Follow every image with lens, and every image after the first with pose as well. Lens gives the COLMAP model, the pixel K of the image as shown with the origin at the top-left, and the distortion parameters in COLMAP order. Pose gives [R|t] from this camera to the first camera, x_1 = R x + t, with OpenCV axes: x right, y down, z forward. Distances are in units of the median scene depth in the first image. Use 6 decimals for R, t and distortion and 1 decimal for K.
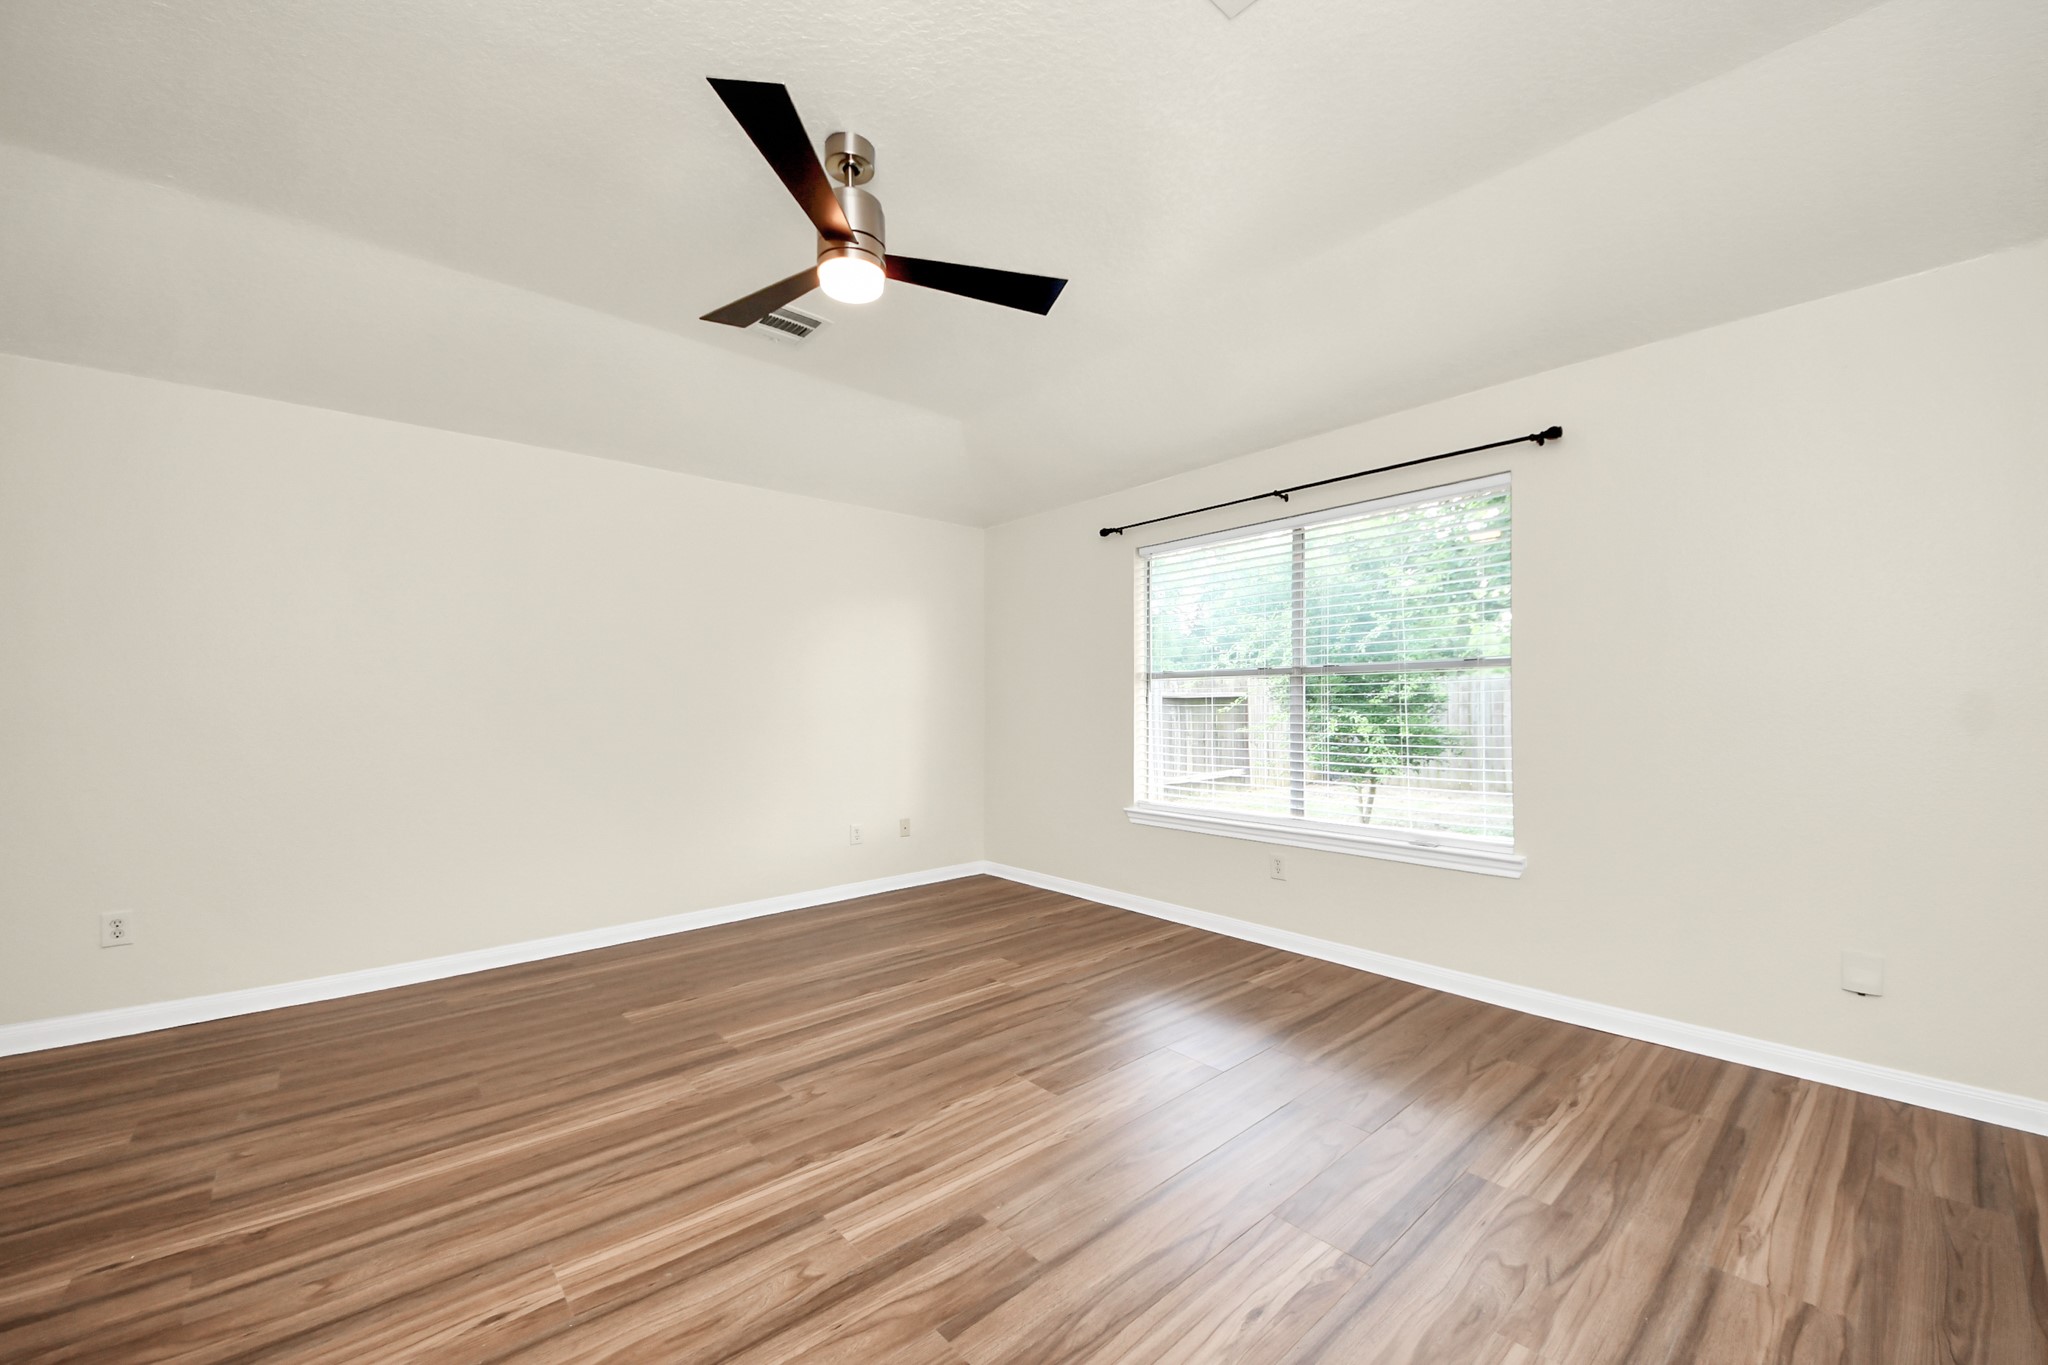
lens RADIAL K [[747.8, 0, 1029.0], [0, 747.8, 693.5], [0, 0, 1]] dist [0.020519, -0.013923]
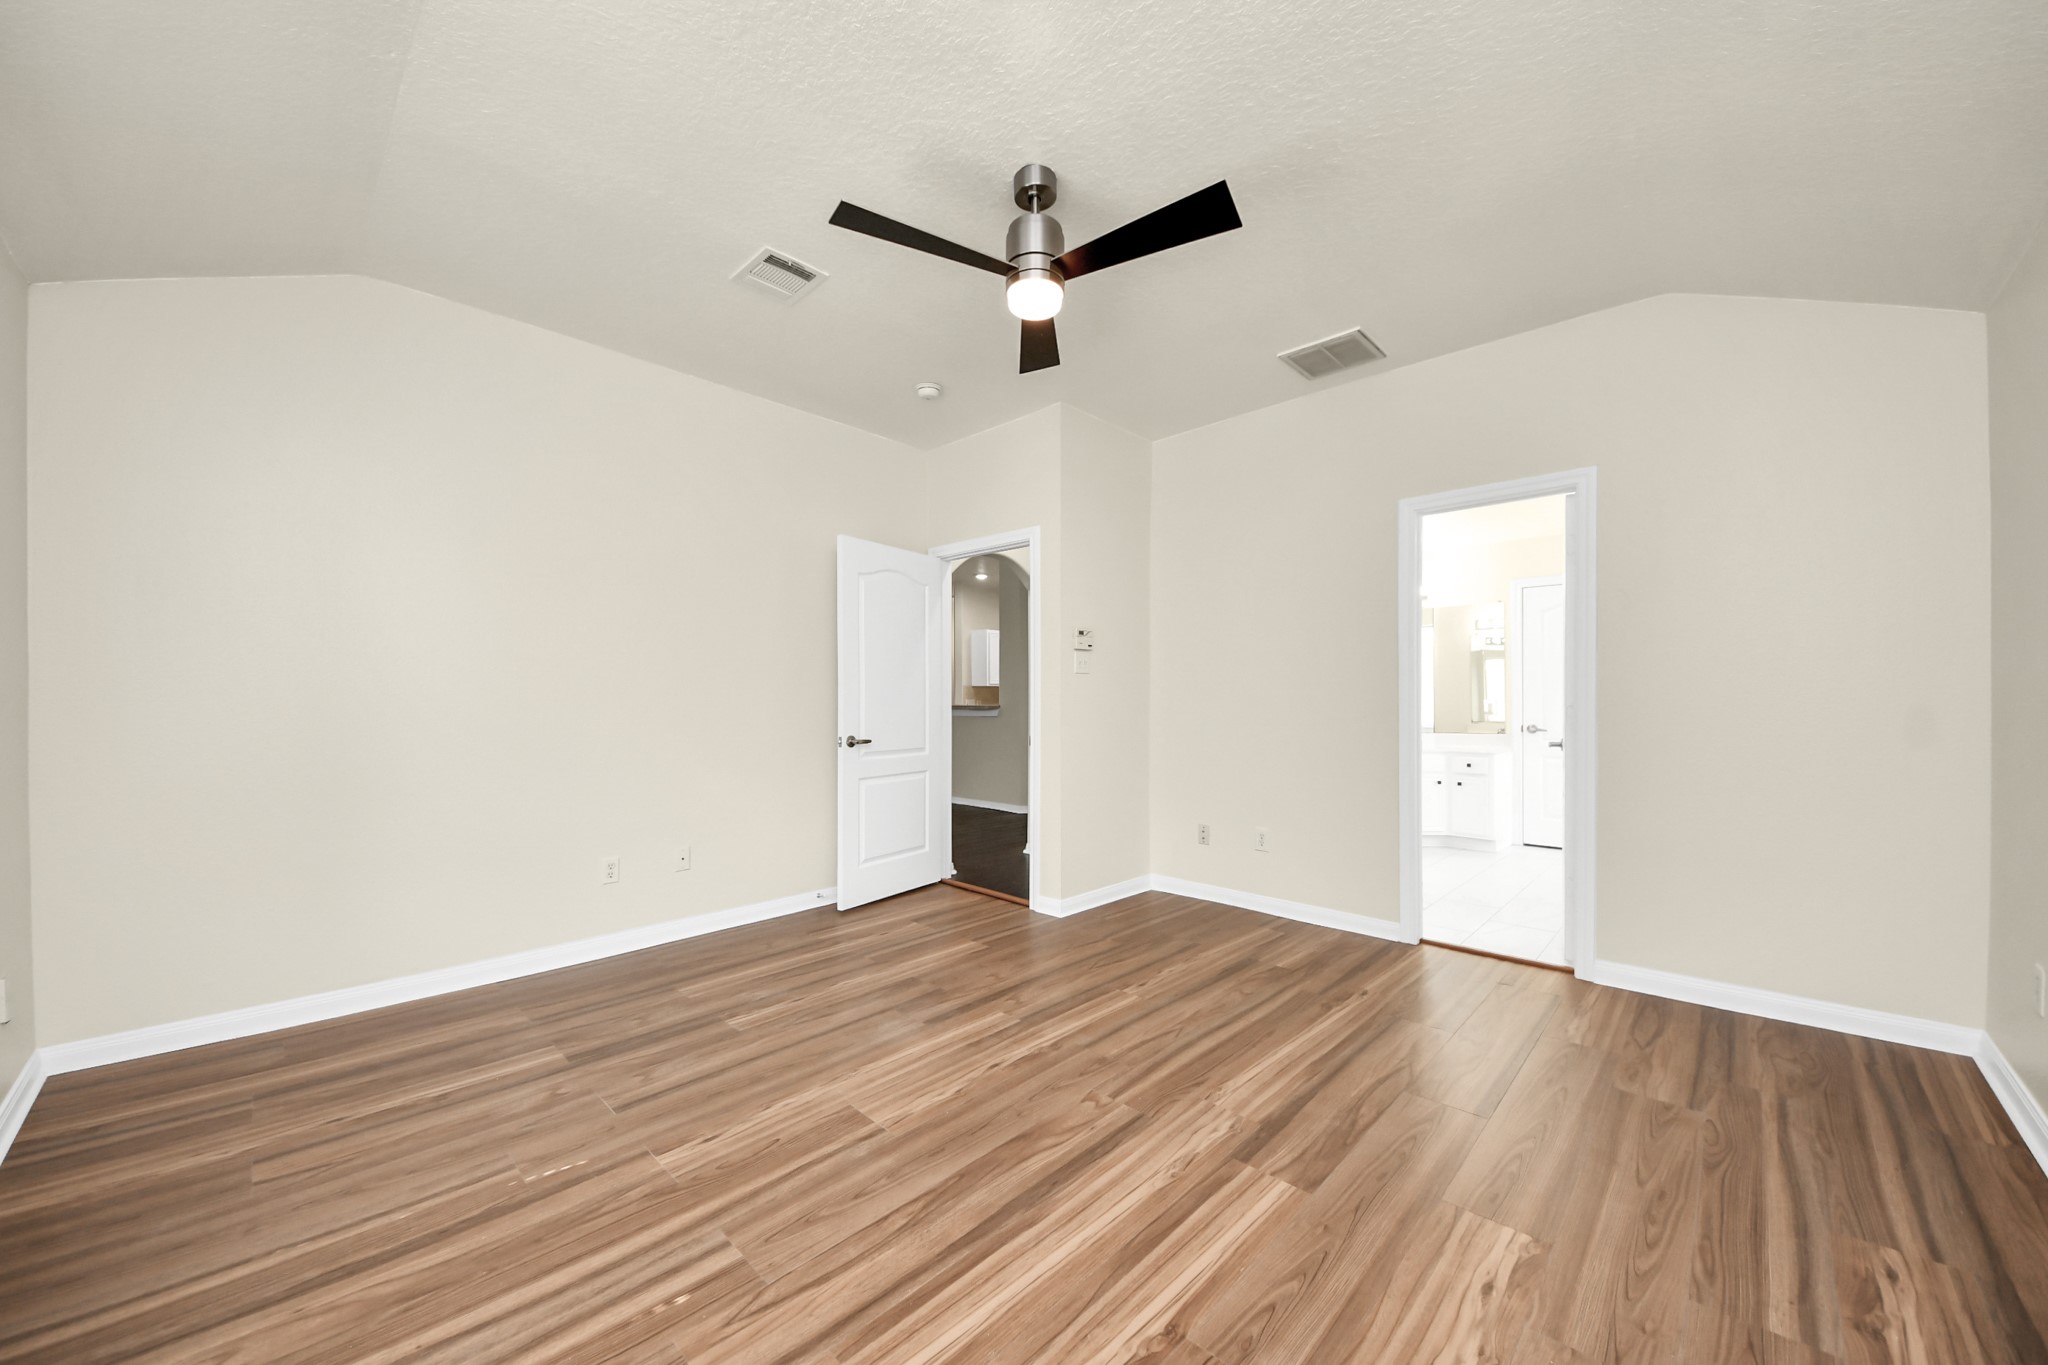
lens RADIAL K [[747.8, 0, 1029.0], [0, 747.8, 693.5], [0, 0, 1]] dist [0.020519, -0.013923]
pose [[-0.997549, 0.007394, -0.069574, -0.141686], [0.009520, 0.999496, -0.030273, 0.011251], [0.069315, -0.030861, -0.997117, 2.119836]]
